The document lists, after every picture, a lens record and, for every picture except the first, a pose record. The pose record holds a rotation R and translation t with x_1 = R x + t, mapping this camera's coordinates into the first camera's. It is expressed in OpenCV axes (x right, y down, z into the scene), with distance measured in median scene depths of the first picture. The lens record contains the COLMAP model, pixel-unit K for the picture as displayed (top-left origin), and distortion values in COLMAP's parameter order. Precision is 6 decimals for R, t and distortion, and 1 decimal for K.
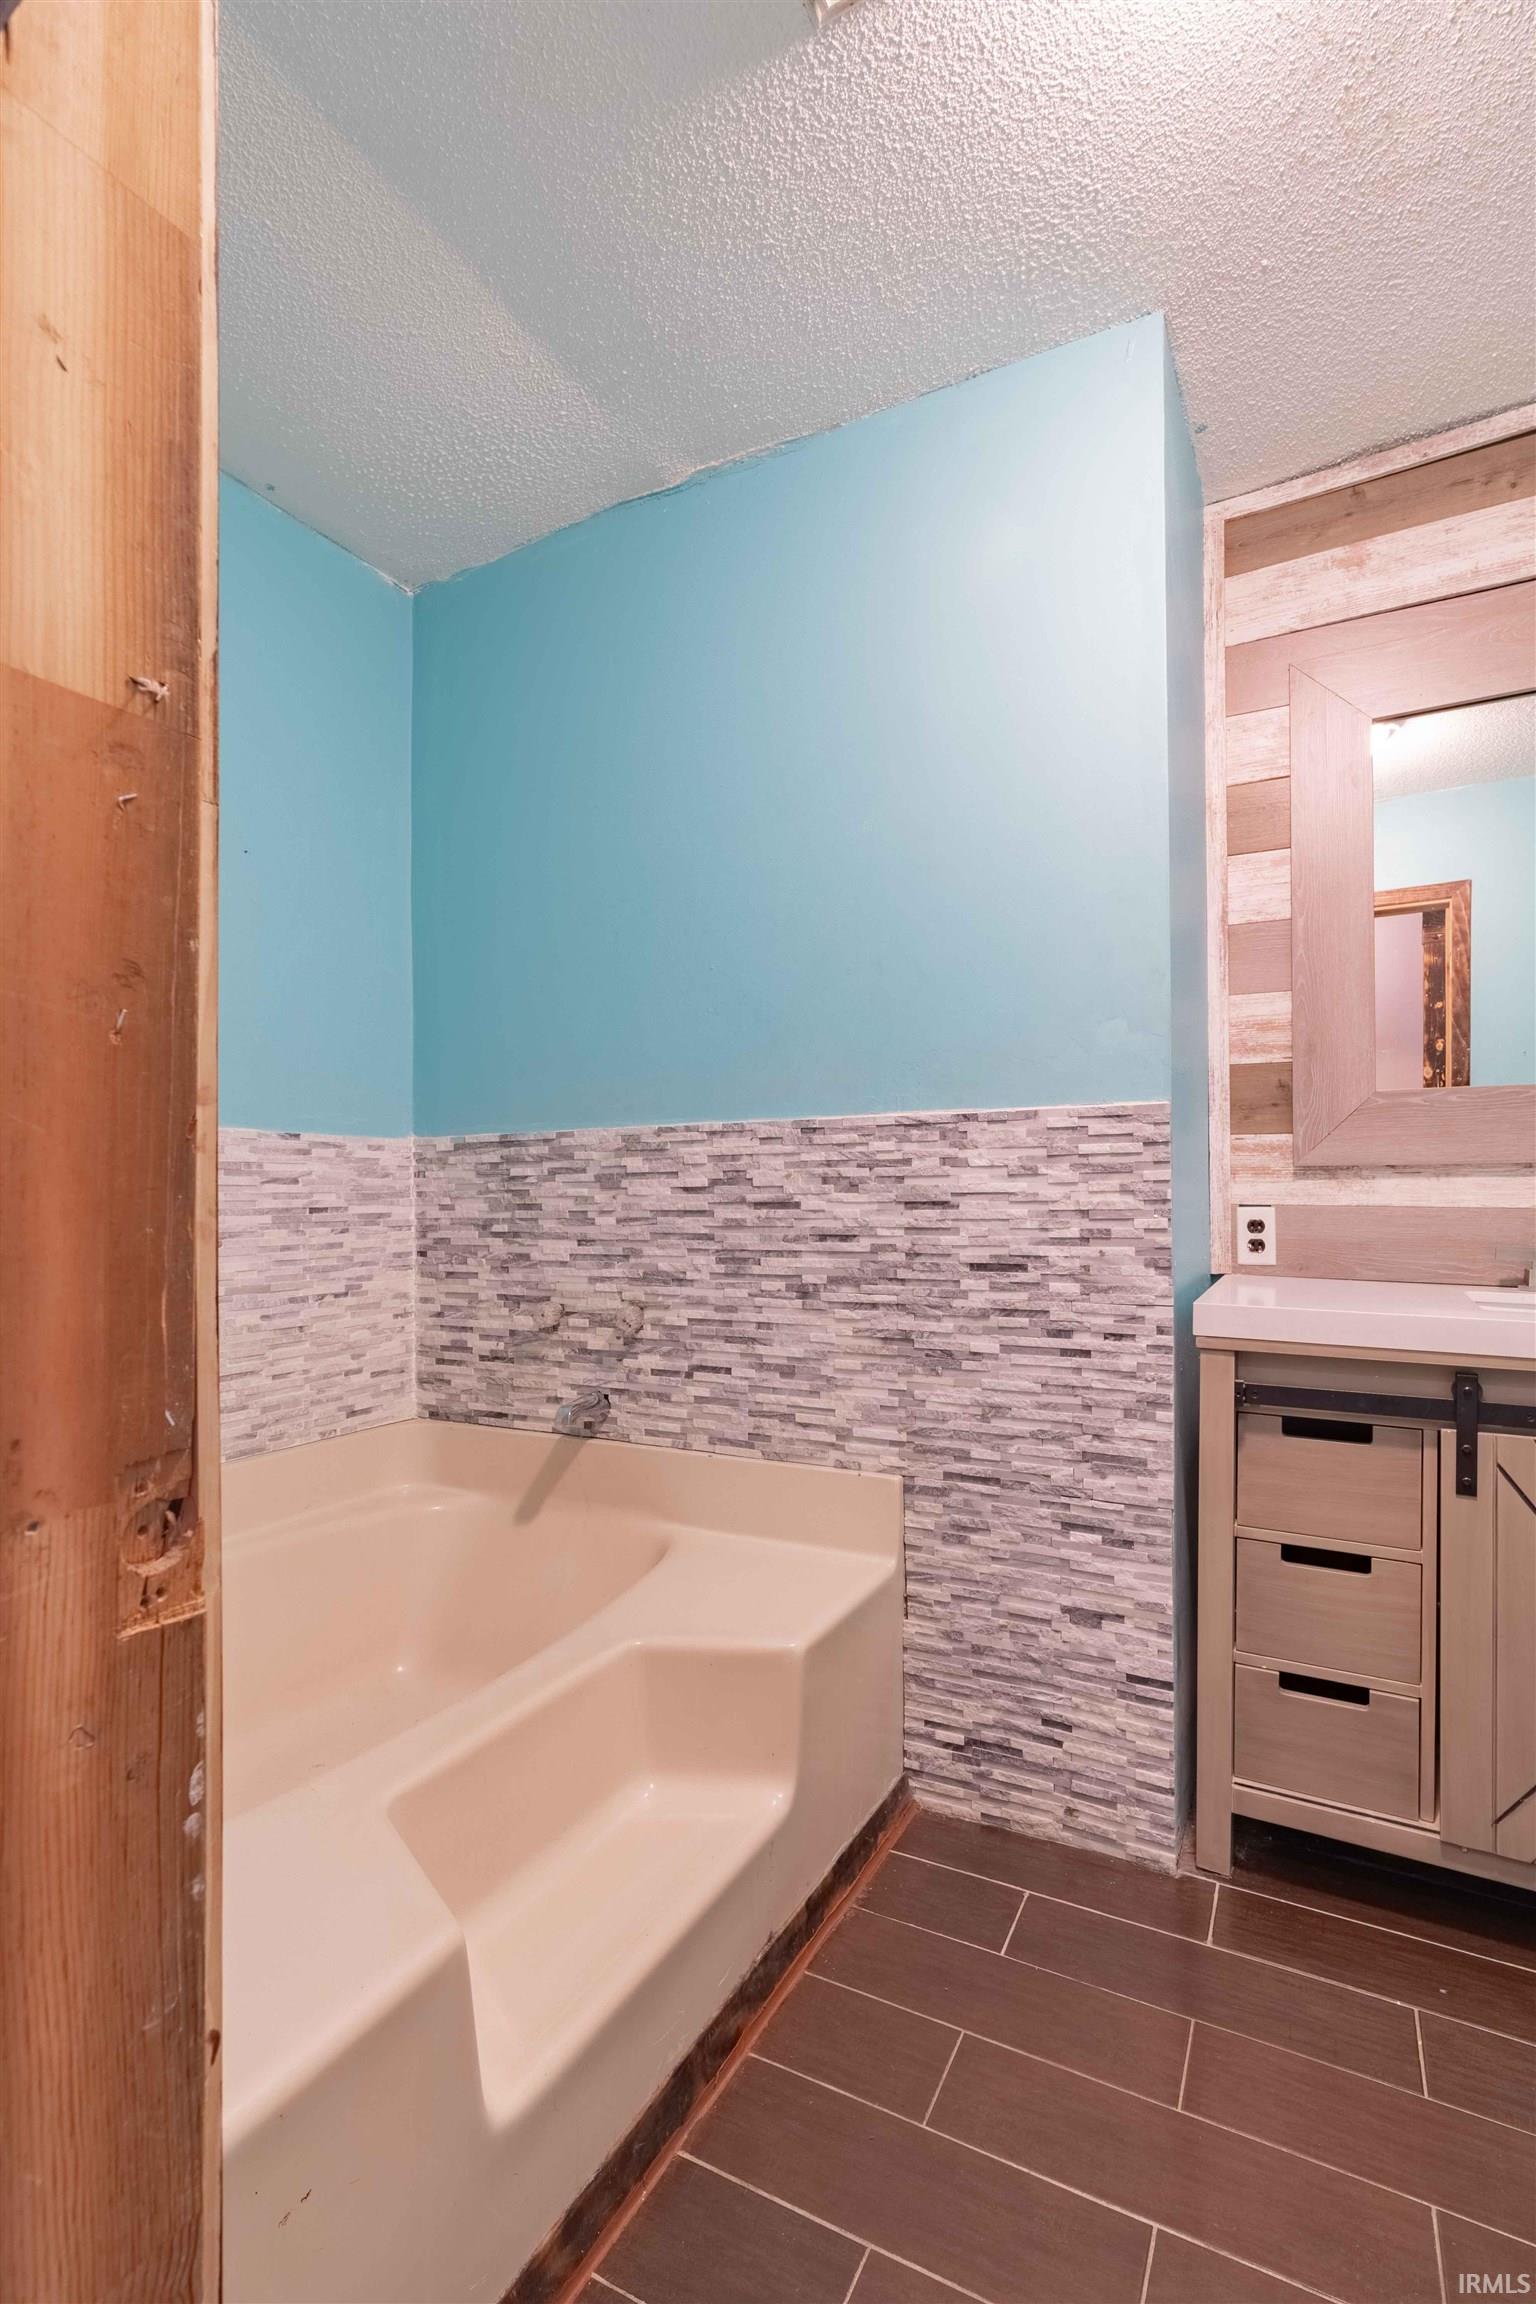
lens RADIAL K [[1064.1, 0, 766.8], [0, 1064.1, 1195.2], [0, 0, 1]] dist [-0.003255, 0.000307]
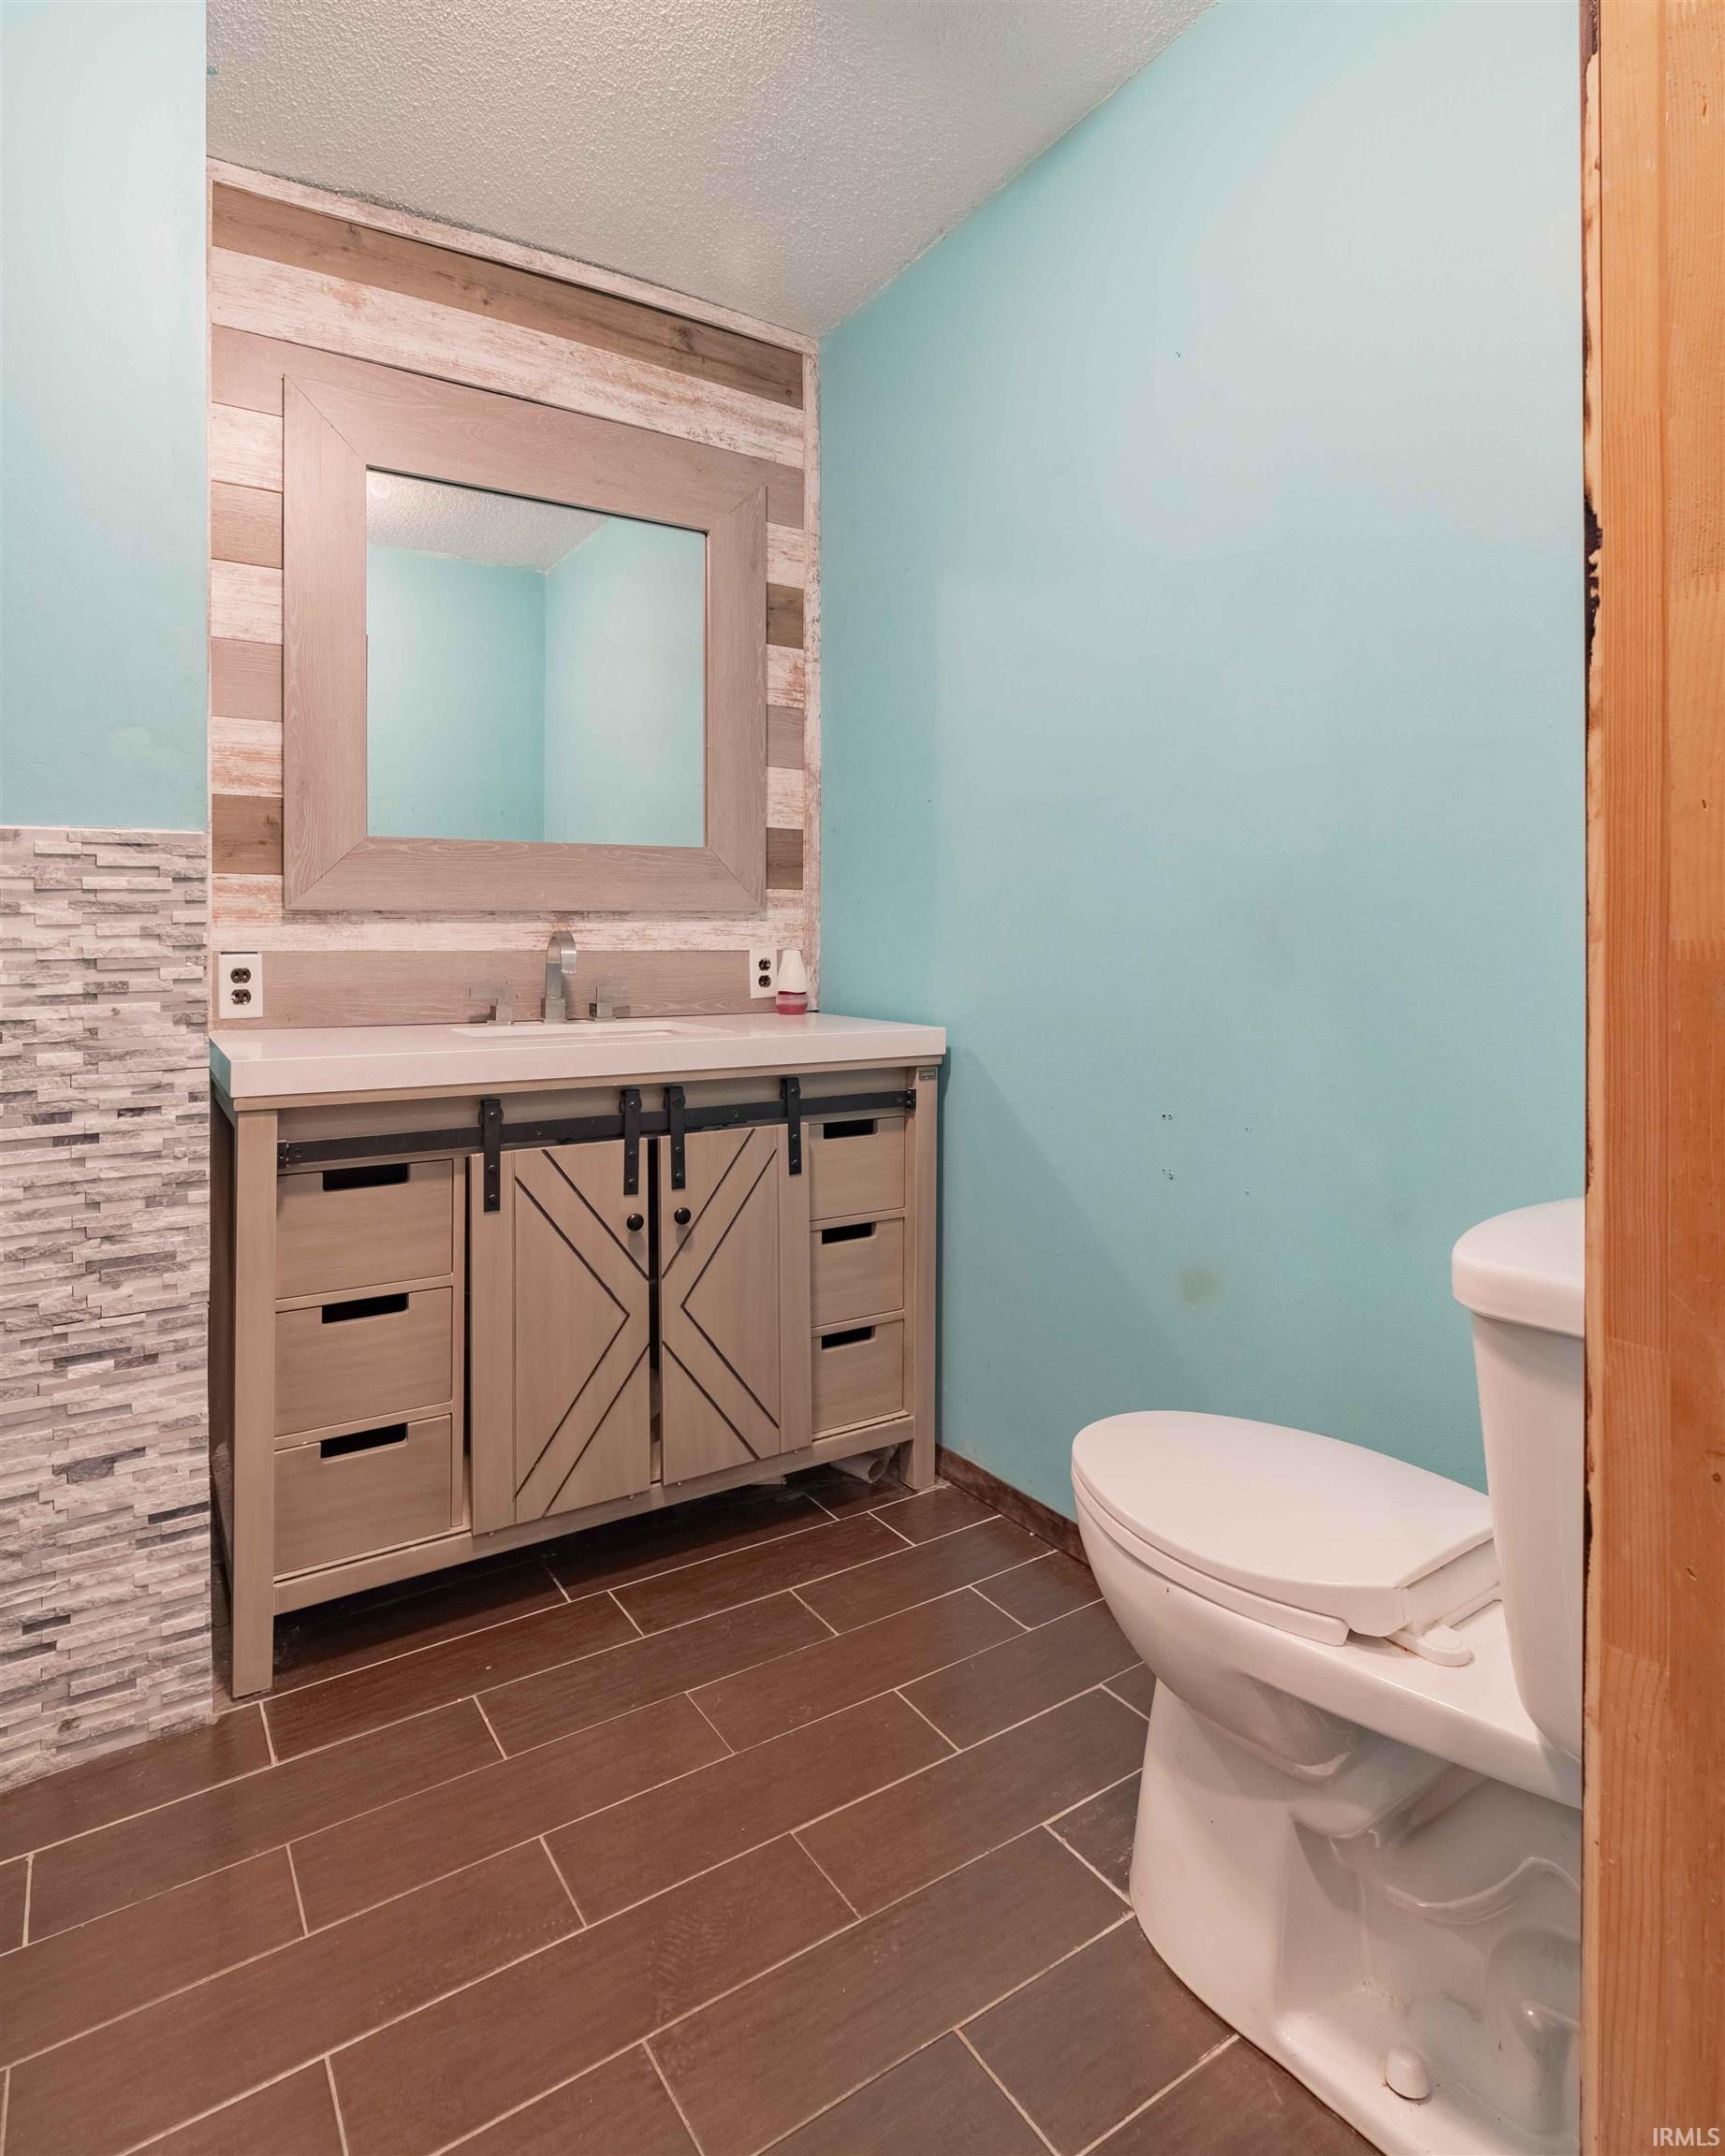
lens RADIAL K [[1188.7, 0, 864.4], [0, 1188.7, 939.9], [0, 0, 1]] dist [-0.002371, 0.000449]
pose [[0.479751, -0.002990, 0.877399, -0.205379], [0.008314, 0.999965, -0.001139, 0.005328], [-0.877365, 0.007841, 0.479759, 0.058835]]
